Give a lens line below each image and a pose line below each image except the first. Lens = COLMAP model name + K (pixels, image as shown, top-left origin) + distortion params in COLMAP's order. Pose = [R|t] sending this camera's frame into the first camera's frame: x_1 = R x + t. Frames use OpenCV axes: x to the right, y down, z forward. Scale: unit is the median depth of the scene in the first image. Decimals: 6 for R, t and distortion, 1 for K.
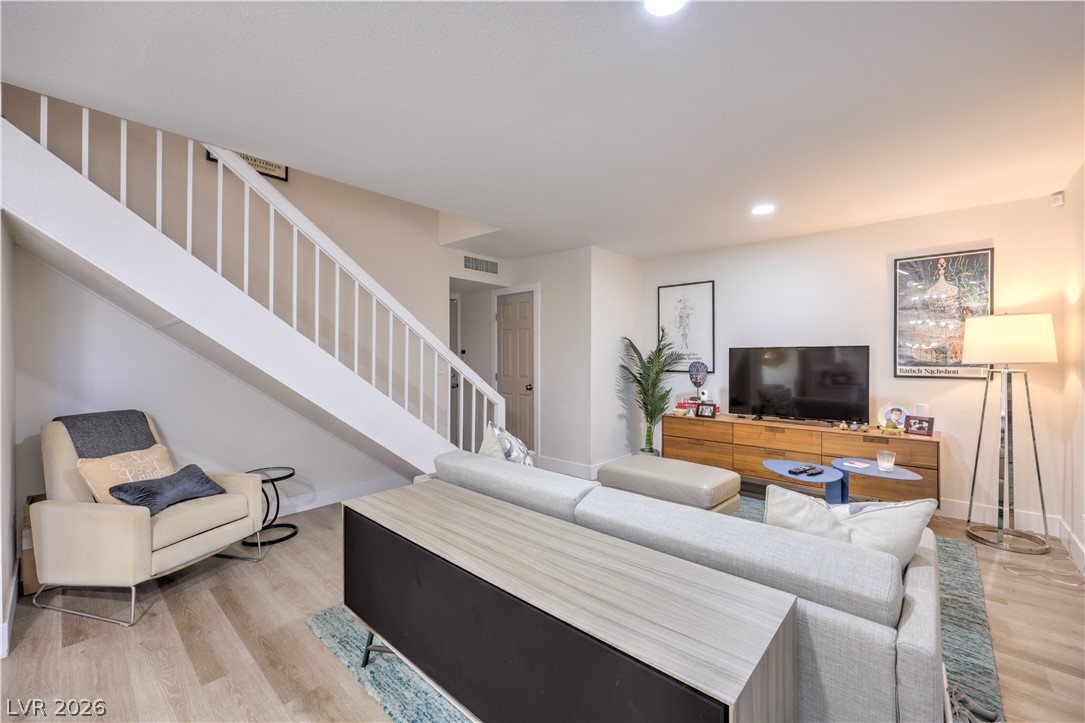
lens RADIAL K [[436.6, 0, 552.8], [0, 436.6, 359.7], [0, 0, 1]] dist [-0.000763, -0.000045]
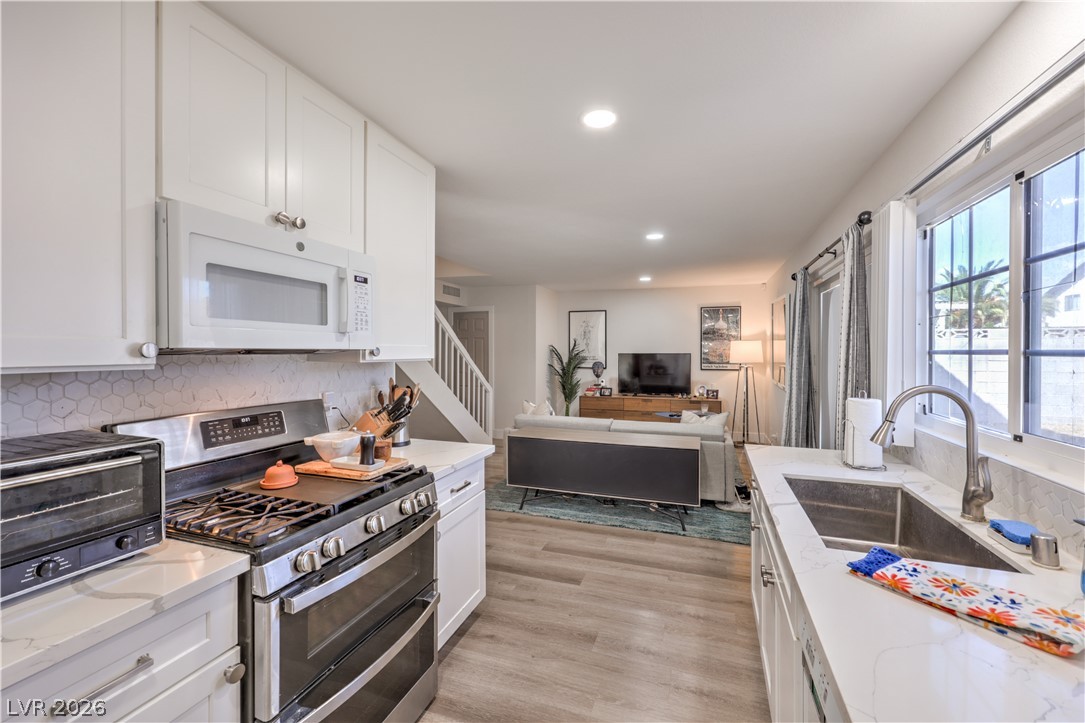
lens RADIAL K [[449.0, 0, 547.2], [0, 449.0, 354.5], [0, 0, 1]] dist [-0.002131, -0.000057]
pose [[0.923723, -0.002389, 0.383053, -0.587957], [0.001236, 0.999994, 0.003256, -0.034057], [-0.383058, -0.002534, 0.923721, -0.551927]]
